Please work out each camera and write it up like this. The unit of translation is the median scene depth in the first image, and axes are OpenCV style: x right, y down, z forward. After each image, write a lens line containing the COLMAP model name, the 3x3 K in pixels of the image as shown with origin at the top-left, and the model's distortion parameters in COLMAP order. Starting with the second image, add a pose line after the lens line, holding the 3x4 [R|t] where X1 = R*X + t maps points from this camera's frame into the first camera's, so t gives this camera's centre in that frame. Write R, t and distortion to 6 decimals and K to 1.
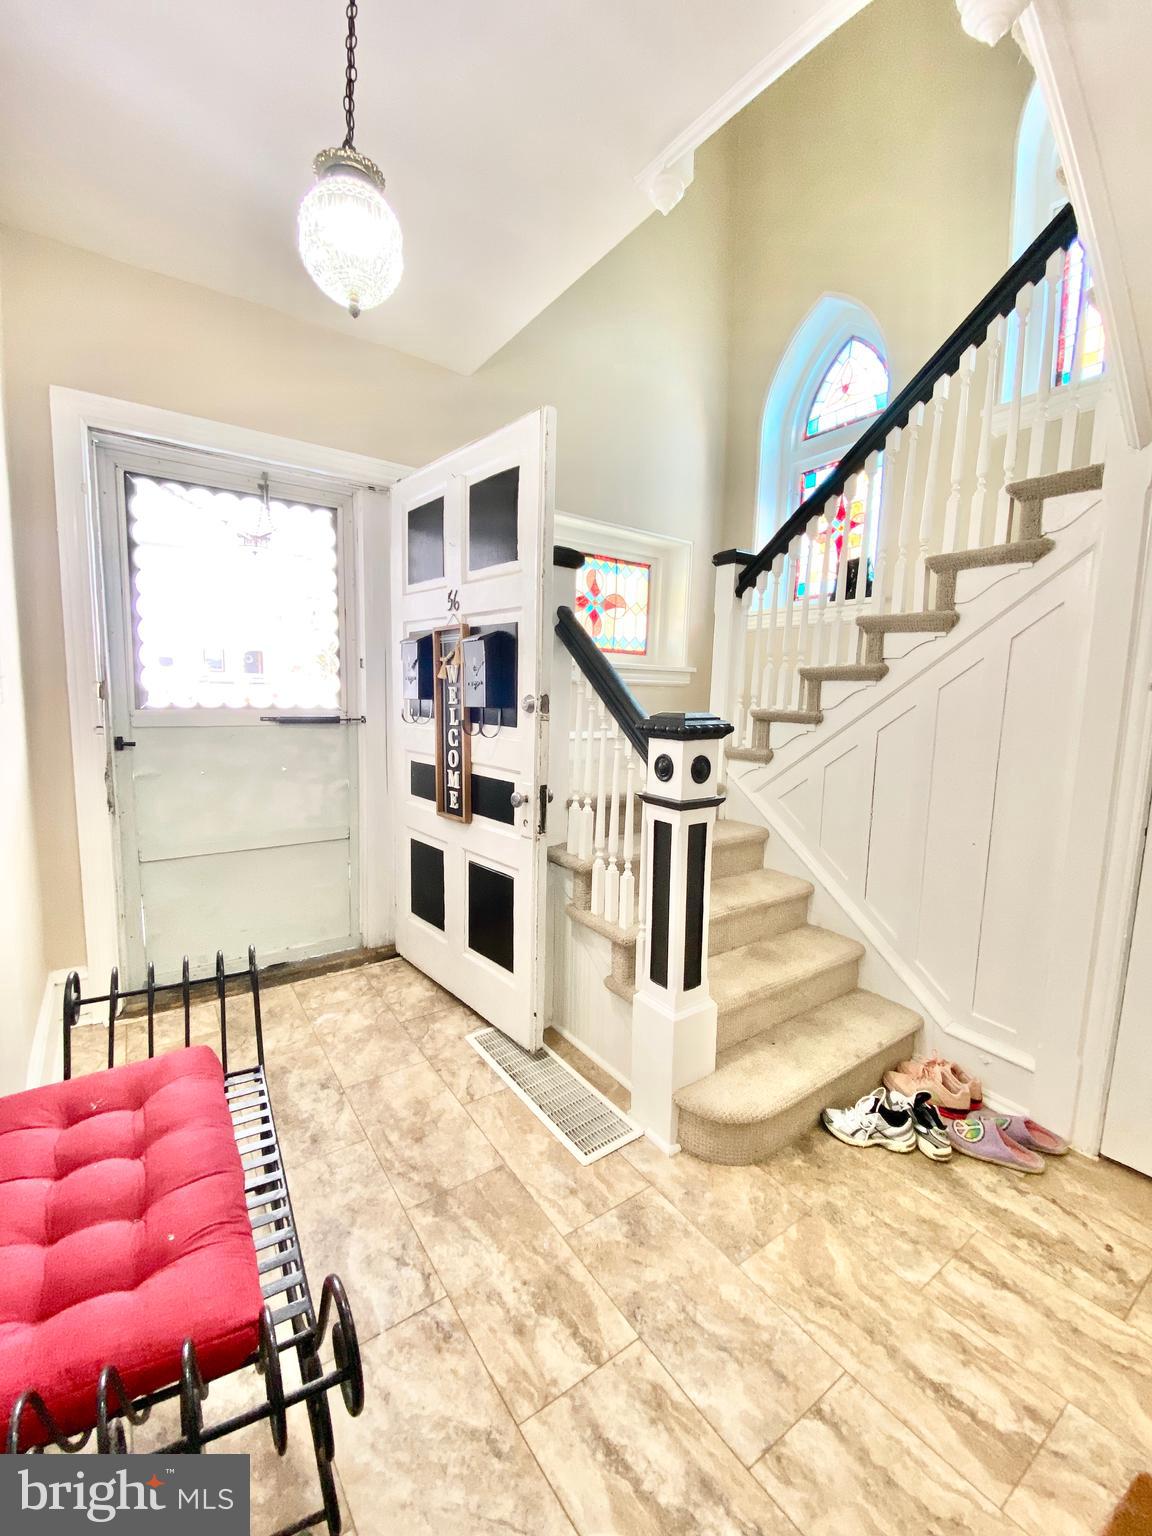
lens RADIAL K [[628.0, 0, 579.8], [0, 628.0, 768.4], [0, 0, 1]] dist [0.019483, -0.019331]
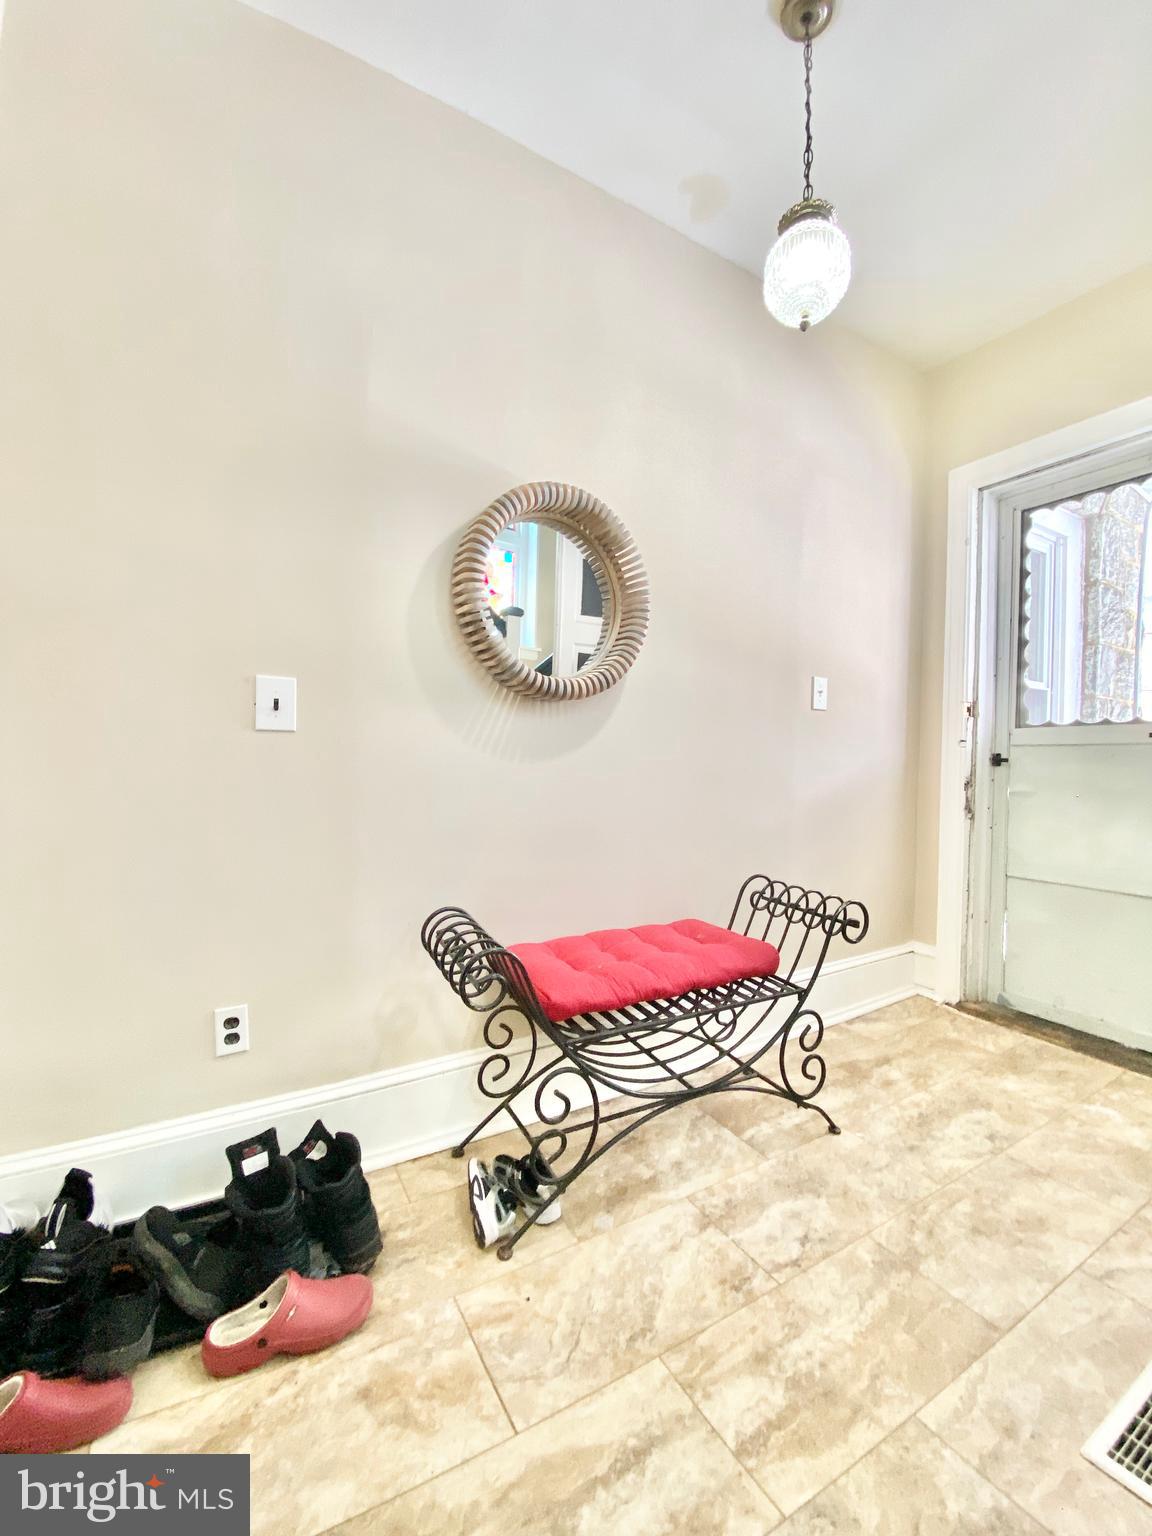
lens RADIAL K [[628.0, 0, 579.8], [0, 628.0, 768.4], [0, 0, 1]] dist [0.019483, -0.019331]
pose [[-0.088436, -0.015735, -0.995958, 0.717432], [-0.145287, 0.989386, -0.002730, 0.143405], [0.985429, 0.144458, -0.089783, 0.676759]]
